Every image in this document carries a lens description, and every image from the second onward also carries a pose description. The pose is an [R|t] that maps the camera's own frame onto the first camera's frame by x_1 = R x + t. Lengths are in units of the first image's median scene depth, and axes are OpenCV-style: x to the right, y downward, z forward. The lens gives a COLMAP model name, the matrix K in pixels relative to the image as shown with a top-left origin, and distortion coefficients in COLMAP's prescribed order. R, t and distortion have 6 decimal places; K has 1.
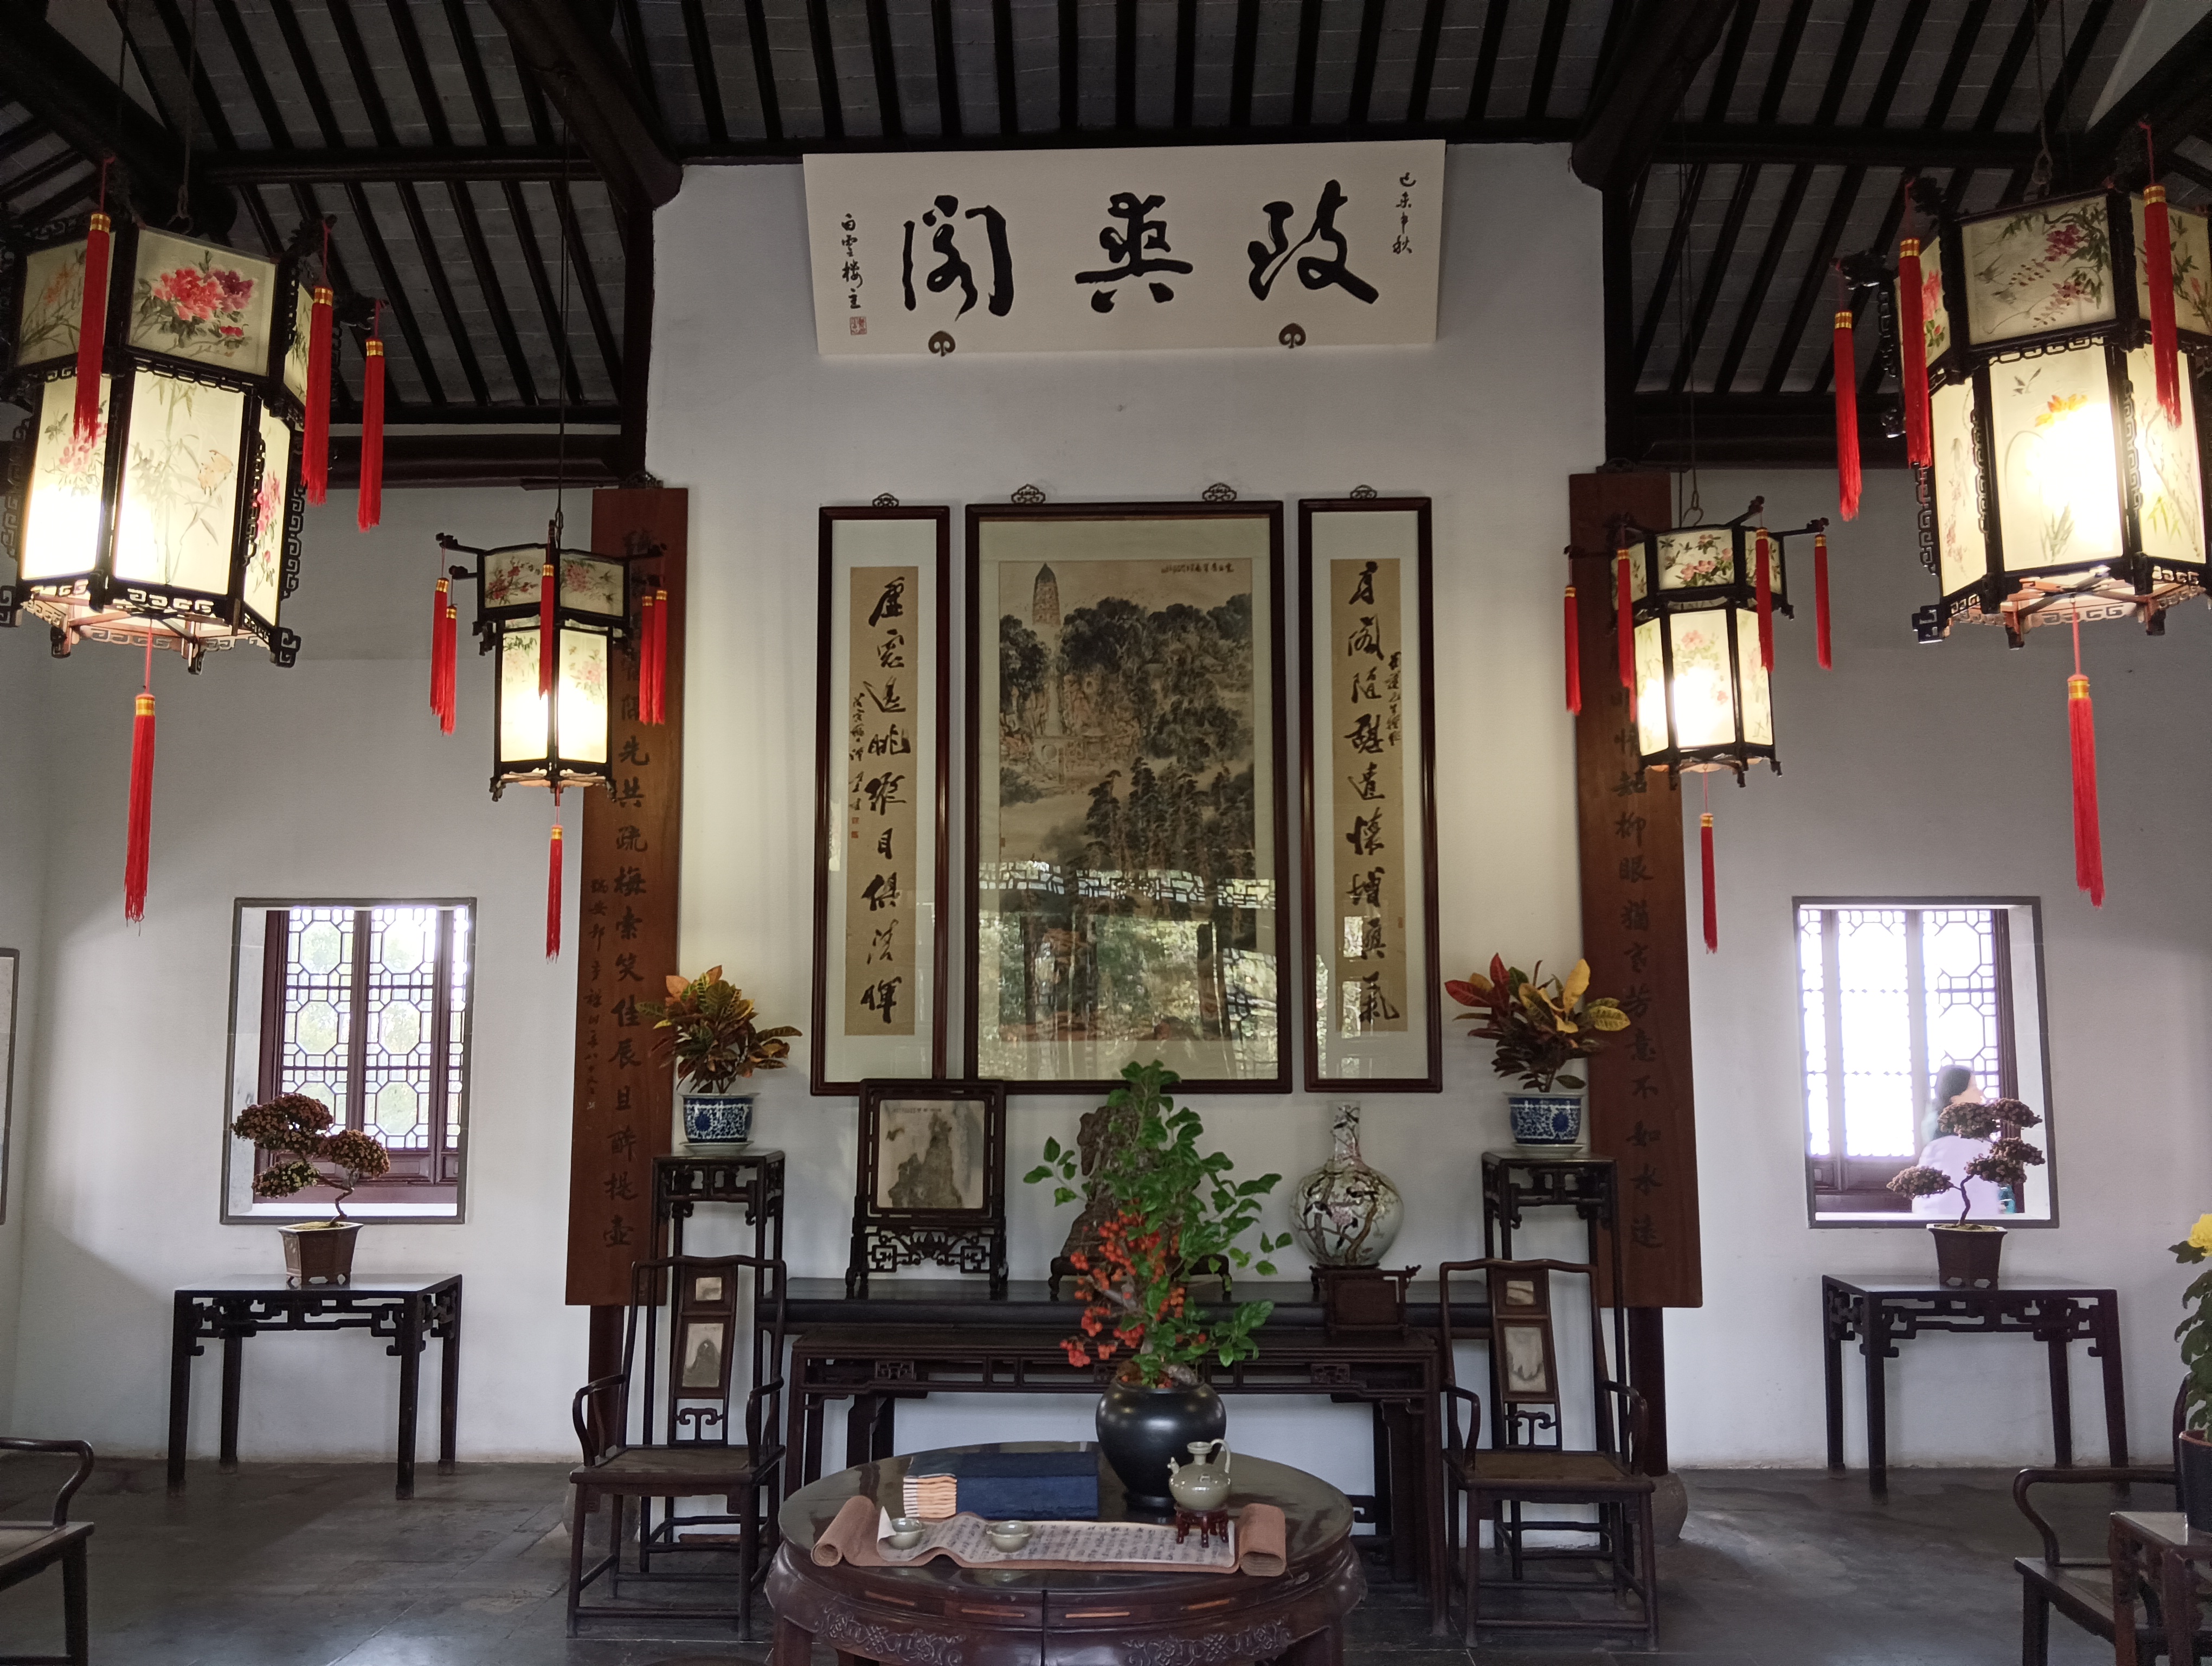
lens RADIAL K [[1812.8, 0, 1099.7], [0, 1812.8, 831.2], [0, 0, 1]] dist [0.099053, -0.210604]
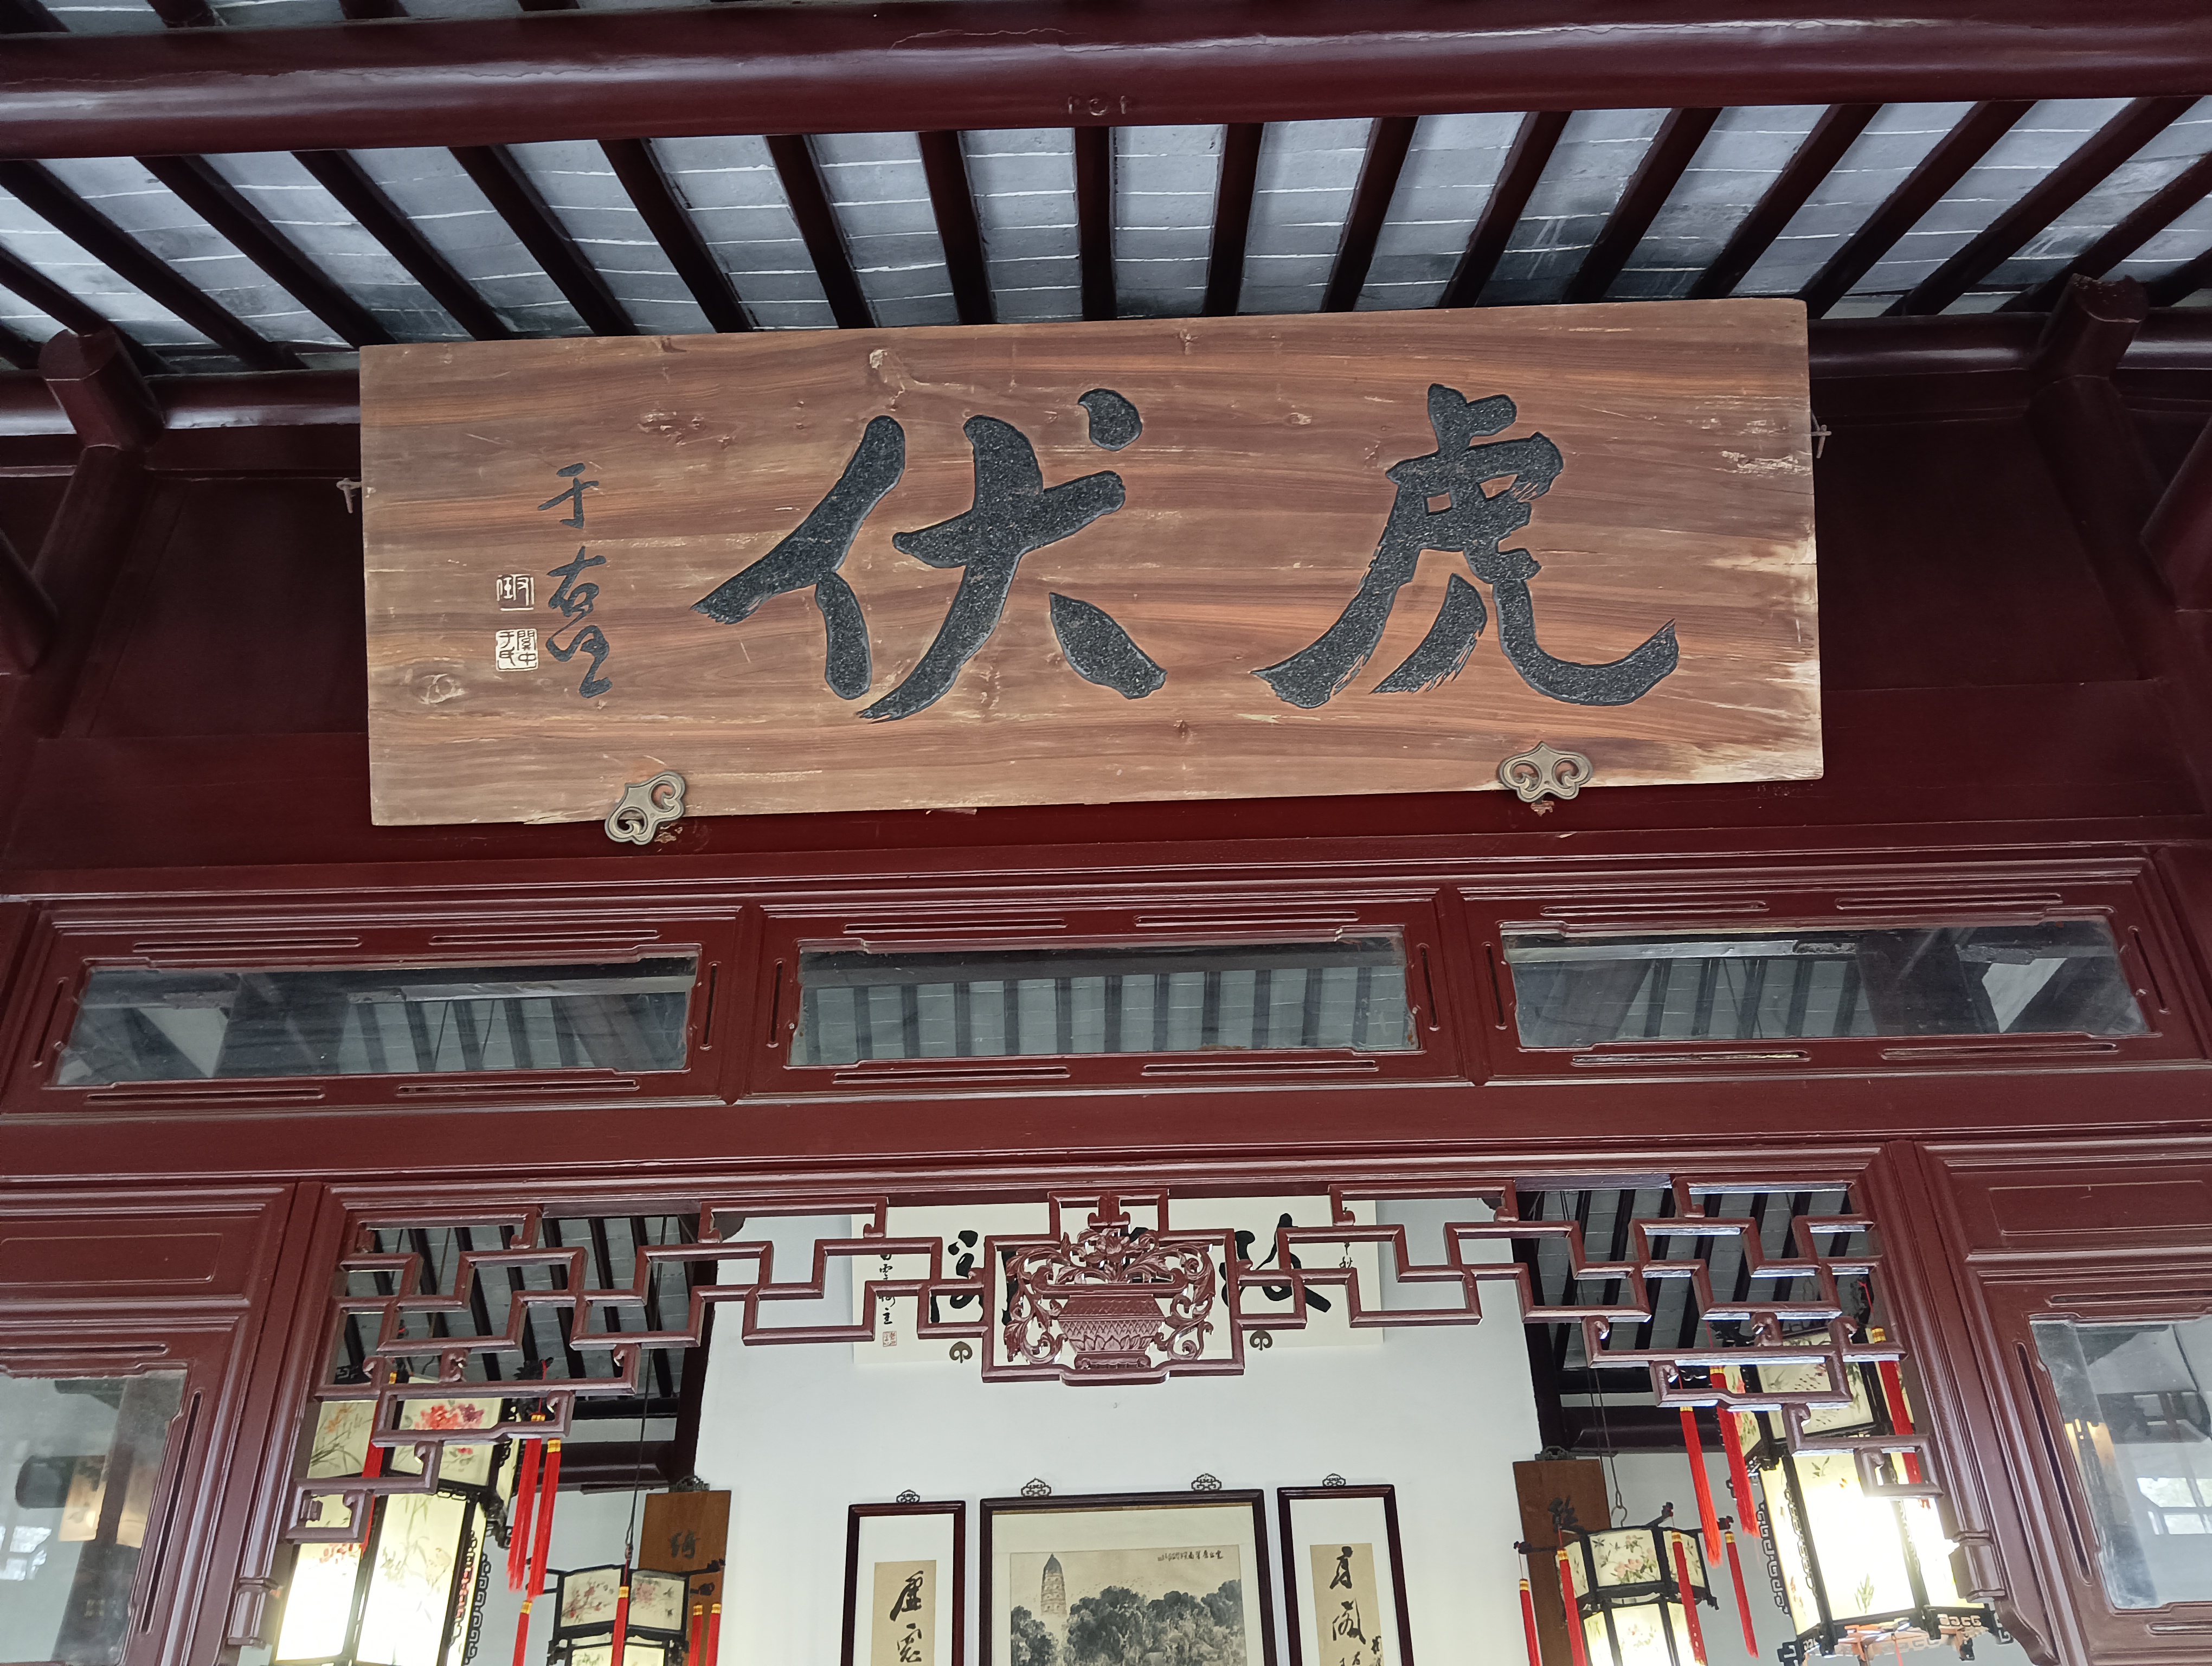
lens RADIAL K [[1812.8, 0, 1099.7], [0, 1812.8, 831.2], [0, 0, 1]] dist [0.099053, -0.210604]
pose [[0.999566, -0.013864, 0.025980, -0.024092], [0.024227, 0.888684, -0.457881, -0.027851], [-0.016740, 0.458311, 0.888634, -0.189752]]
